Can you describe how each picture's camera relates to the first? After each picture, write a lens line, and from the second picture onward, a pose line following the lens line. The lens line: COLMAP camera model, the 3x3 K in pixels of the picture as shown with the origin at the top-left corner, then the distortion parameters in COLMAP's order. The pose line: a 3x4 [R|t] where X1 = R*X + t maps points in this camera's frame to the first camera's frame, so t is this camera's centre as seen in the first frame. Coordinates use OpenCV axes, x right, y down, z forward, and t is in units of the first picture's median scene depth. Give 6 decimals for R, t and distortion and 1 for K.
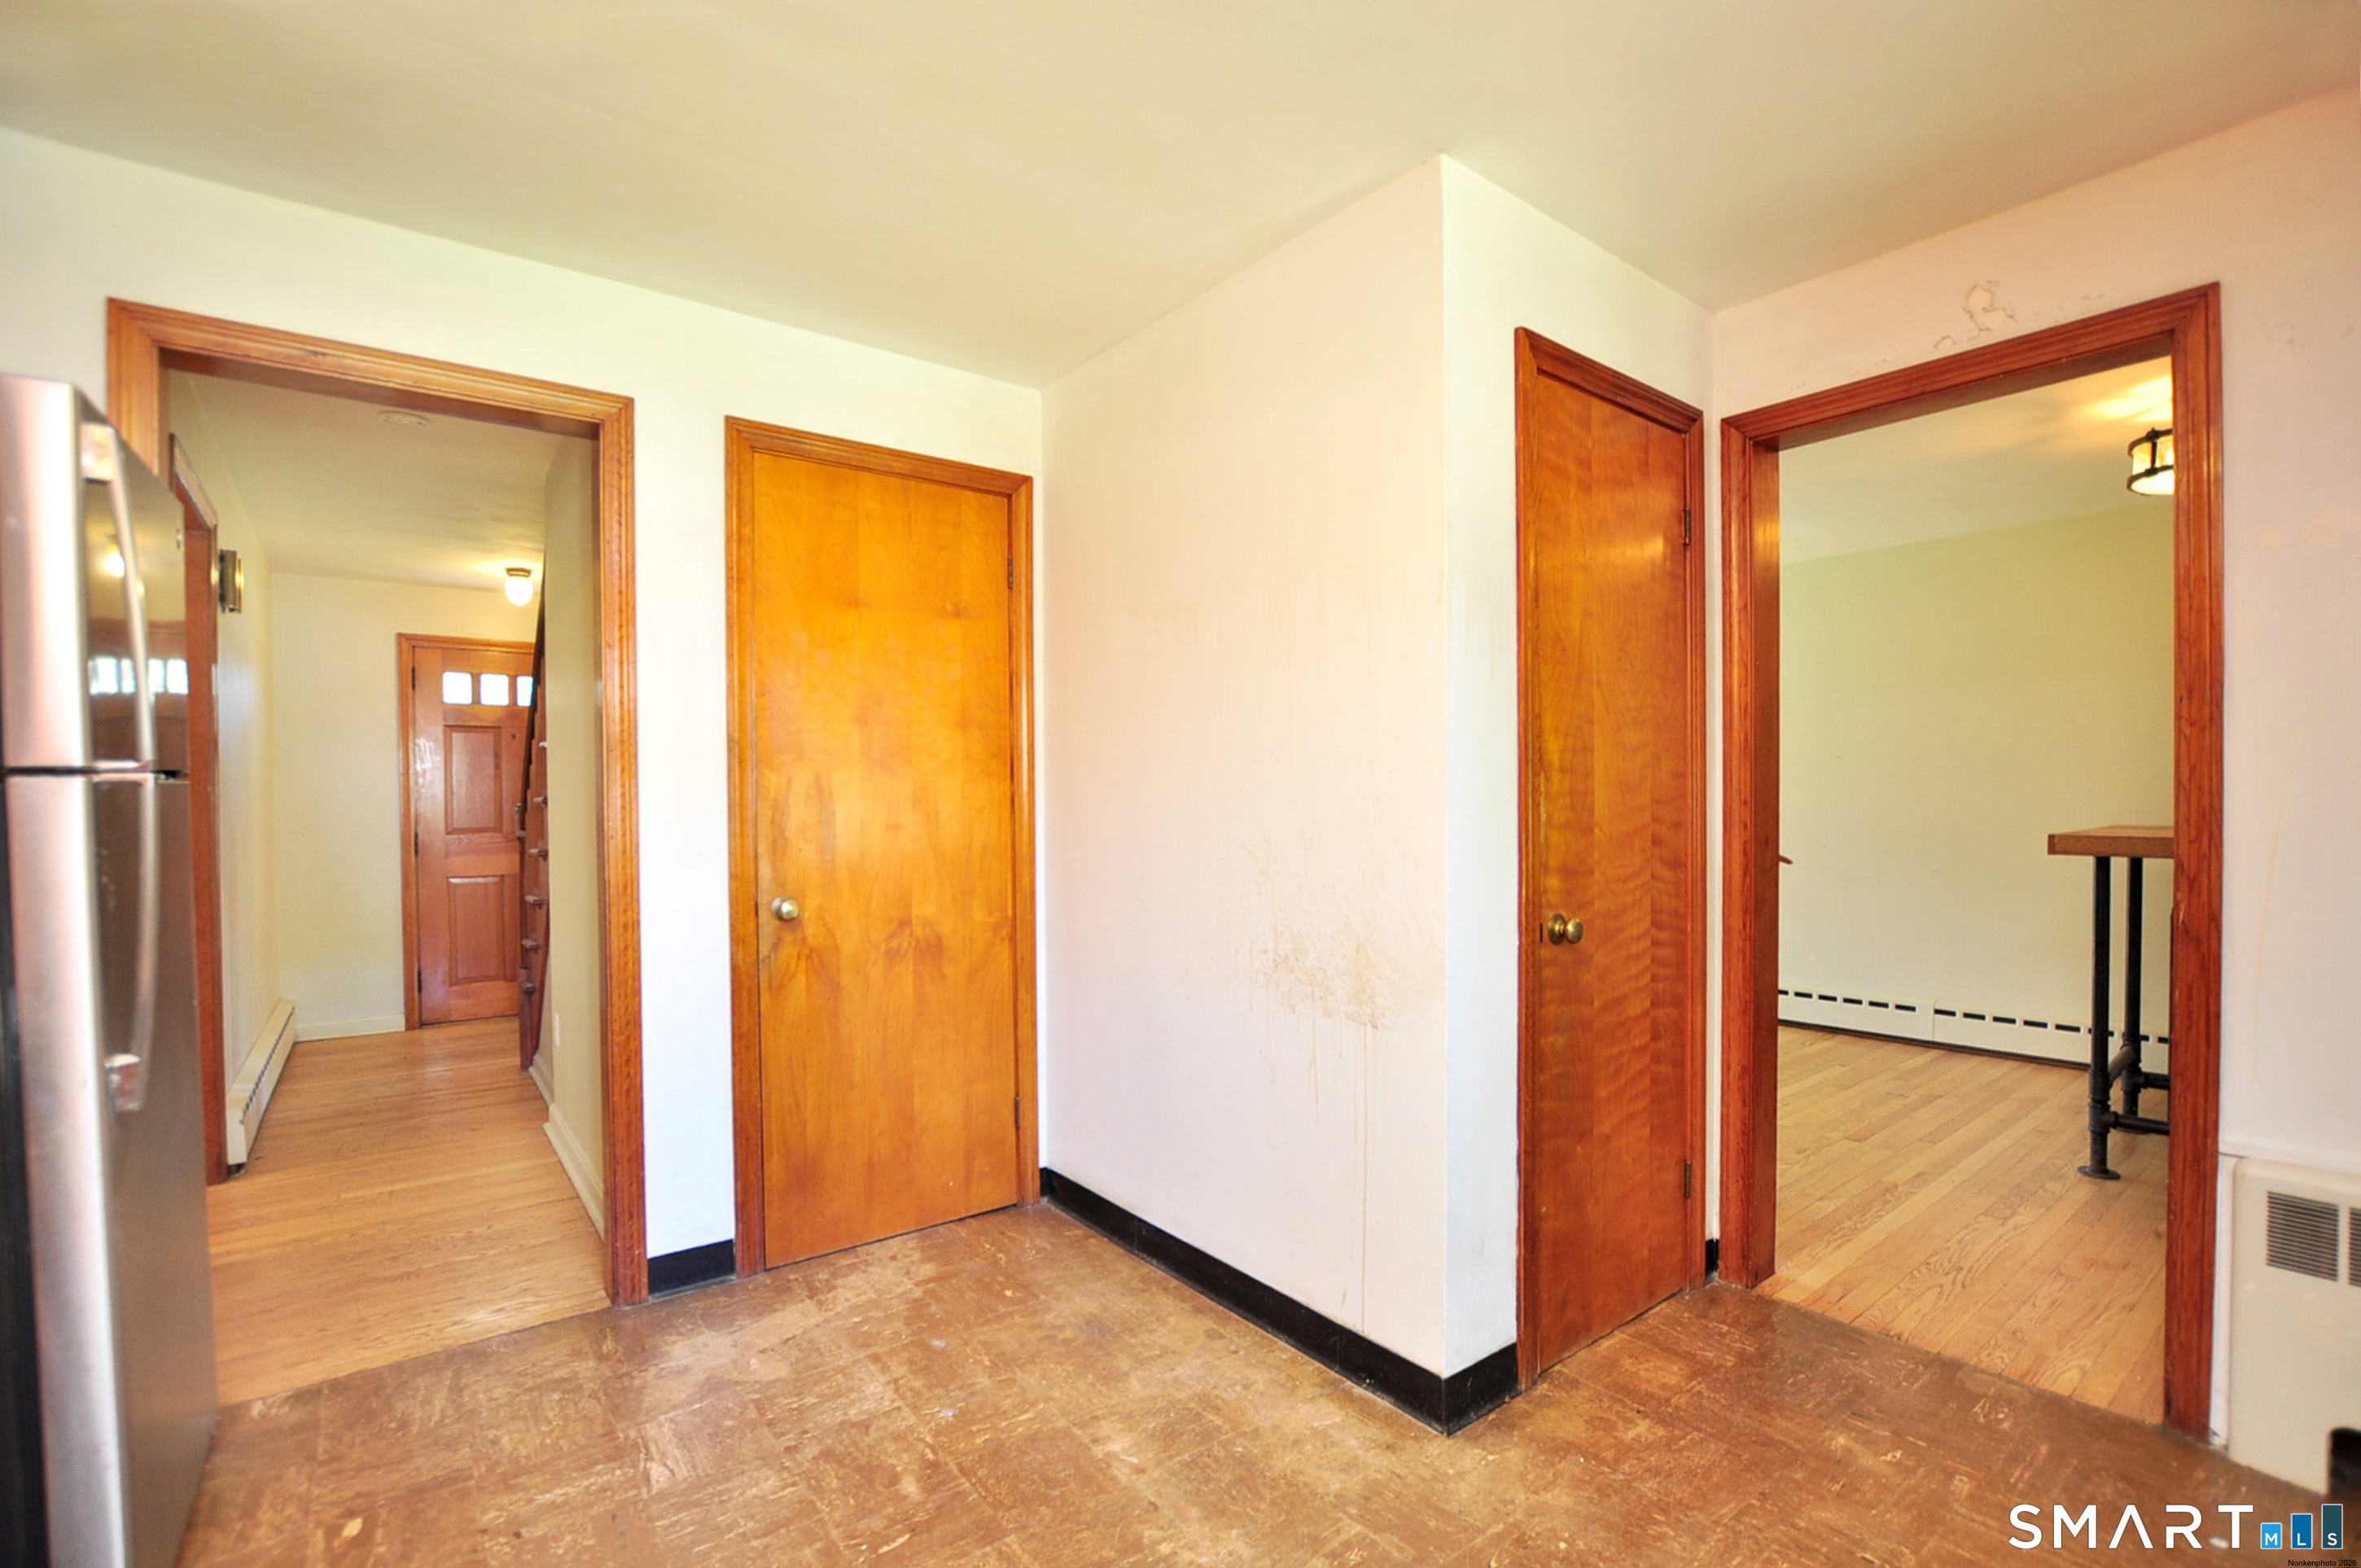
lens RADIAL K [[1050.3, 0, 1173.7], [0, 1050.3, 802.8], [0, 0, 1]] dist [-0.002570, -0.000290]
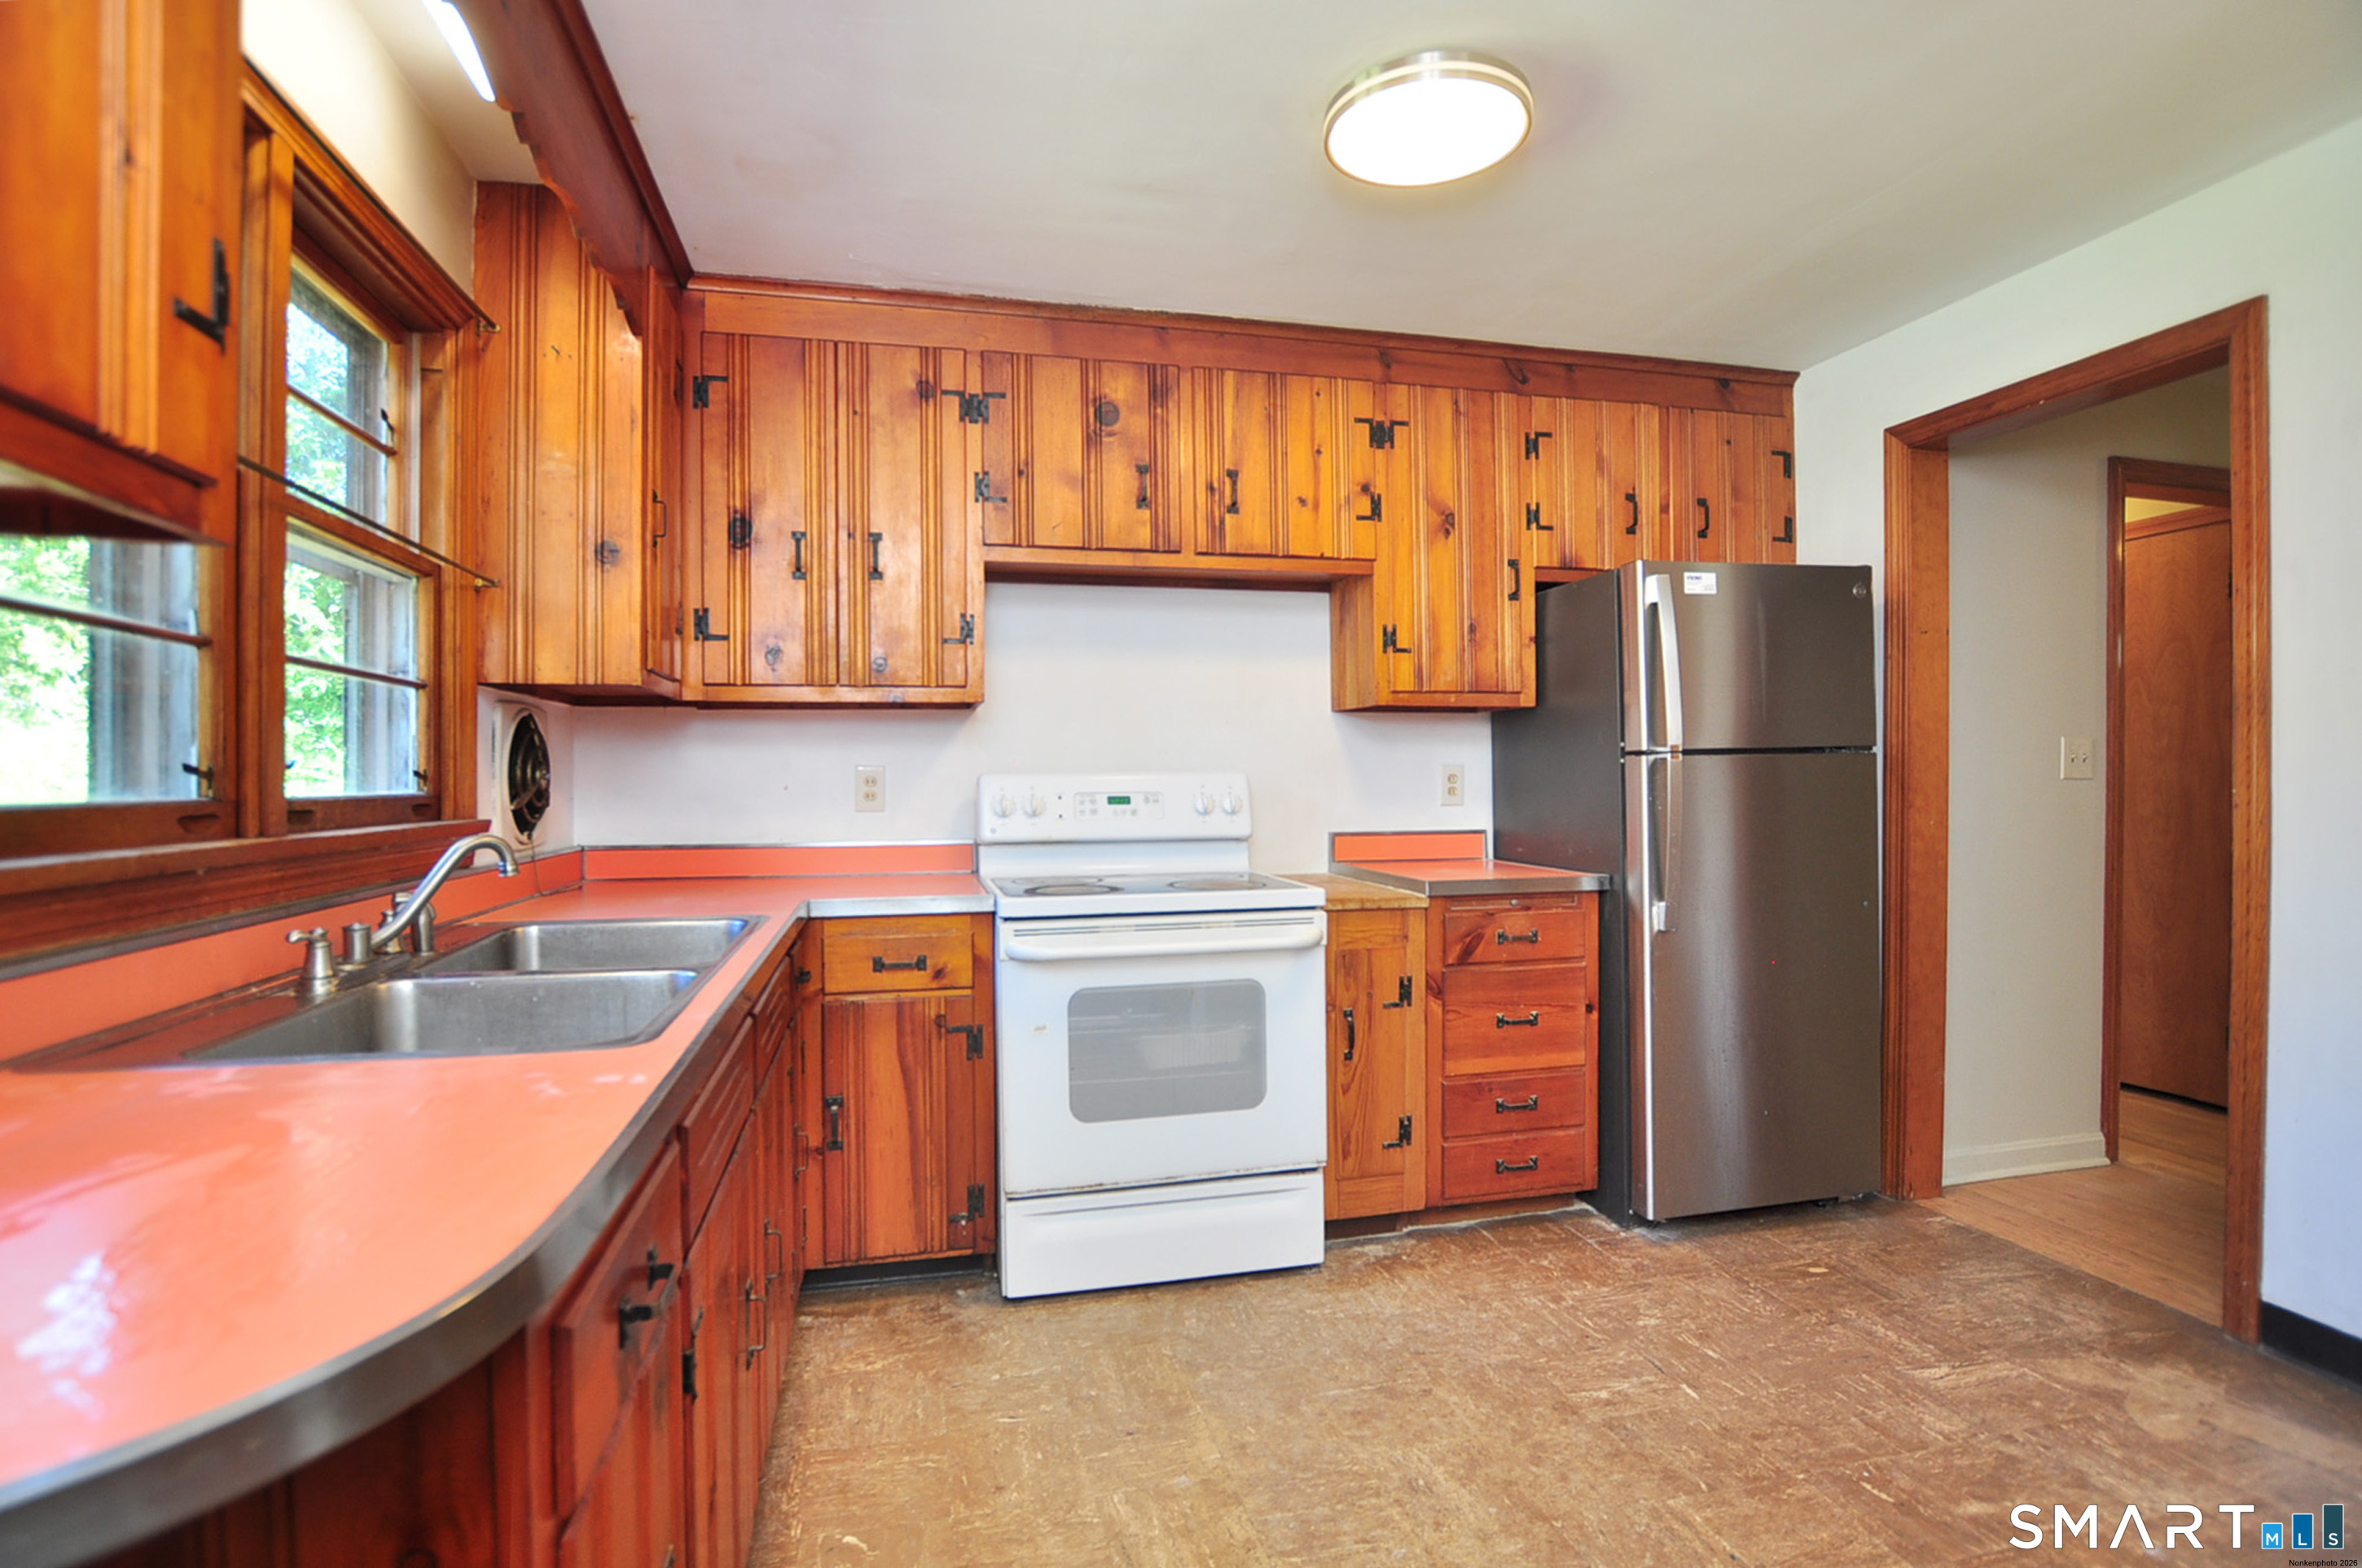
lens RADIAL K [[1050.8, 0, 1170.8], [0, 1050.8, 776.8], [0, 0, 1]] dist [-0.002570, -0.000290]
pose [[-0.374969, -0.001037, -0.927037, 0.766563], [0.000236, 0.999999, -0.001214, 0.012151], [0.927037, -0.000674, -0.374969, 0.614526]]
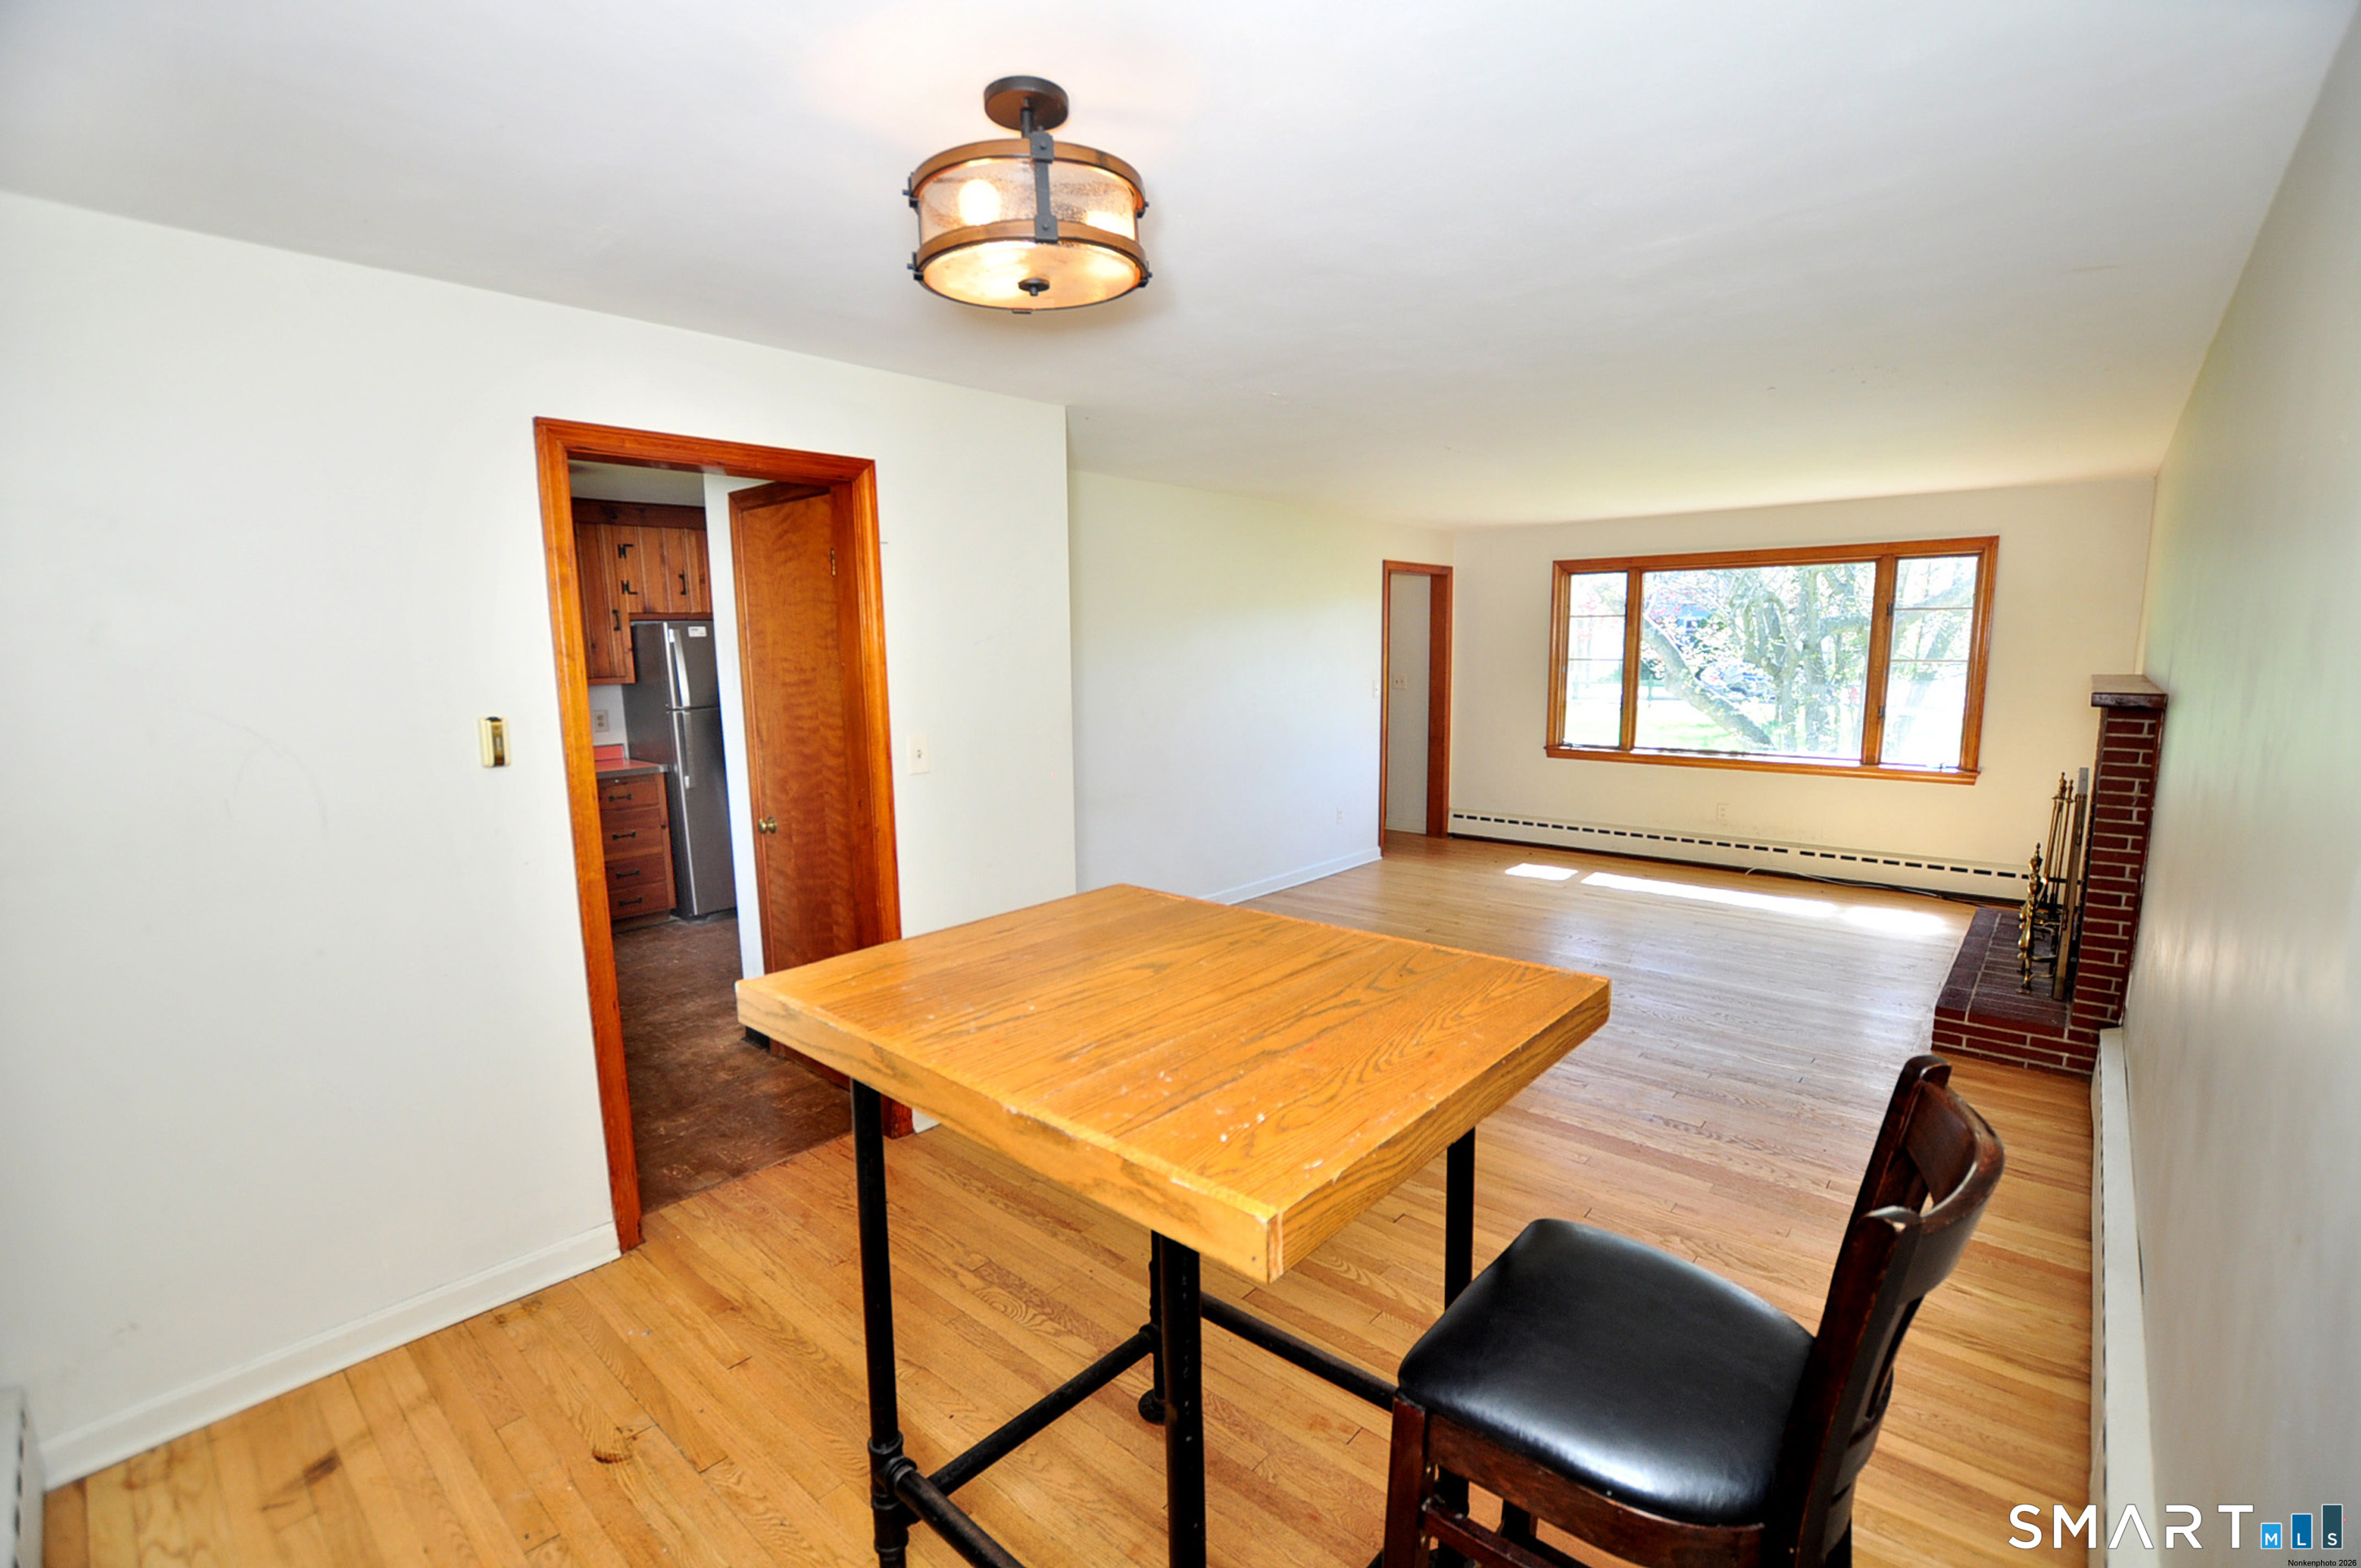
lens RADIAL K [[1050.3, 0, 1180.8], [0, 1050.3, 801.6], [0, 0, 1]] dist [-0.002570, -0.000290]
pose [[0.221171, 0.135869, -0.965724, 2.547302], [0.009706, 0.989892, 0.141492, -0.171538], [0.975187, -0.040667, 0.217617, 1.421347]]
